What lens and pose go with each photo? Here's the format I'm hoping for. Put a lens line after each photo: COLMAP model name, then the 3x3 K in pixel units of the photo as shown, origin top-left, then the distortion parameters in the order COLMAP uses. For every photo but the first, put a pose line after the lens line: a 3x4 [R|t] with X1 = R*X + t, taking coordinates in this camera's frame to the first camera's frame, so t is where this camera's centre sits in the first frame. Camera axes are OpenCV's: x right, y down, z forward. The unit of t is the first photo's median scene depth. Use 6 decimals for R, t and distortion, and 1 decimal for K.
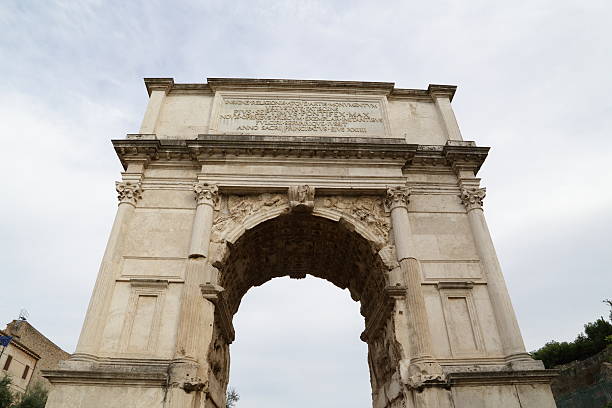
lens RADIAL K [[414.3, 0, 307.1], [0, 414.3, 198.1], [0, 0, 1]] dist [-0.109728, 0.050725]
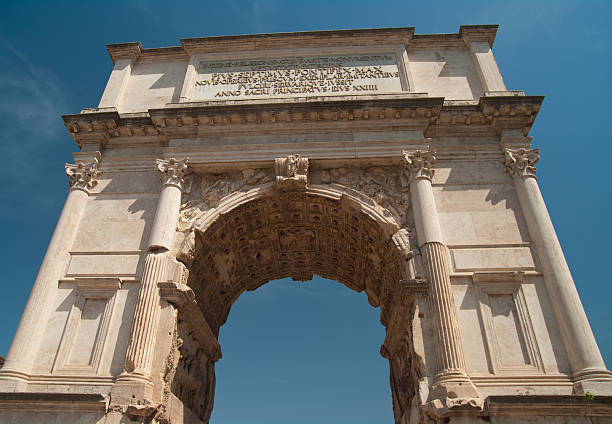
lens RADIAL K [[464.6, 0, 294.3], [0, 464.6, 213.3], [0, 0, 1]] dist [-0.082148, 0.016073]
pose [[0.992934, -0.039906, -0.111758, 0.085794], [0.041509, 0.999066, 0.012048, 0.065138], [0.111173, -0.016602, 0.993662, 0.127894]]
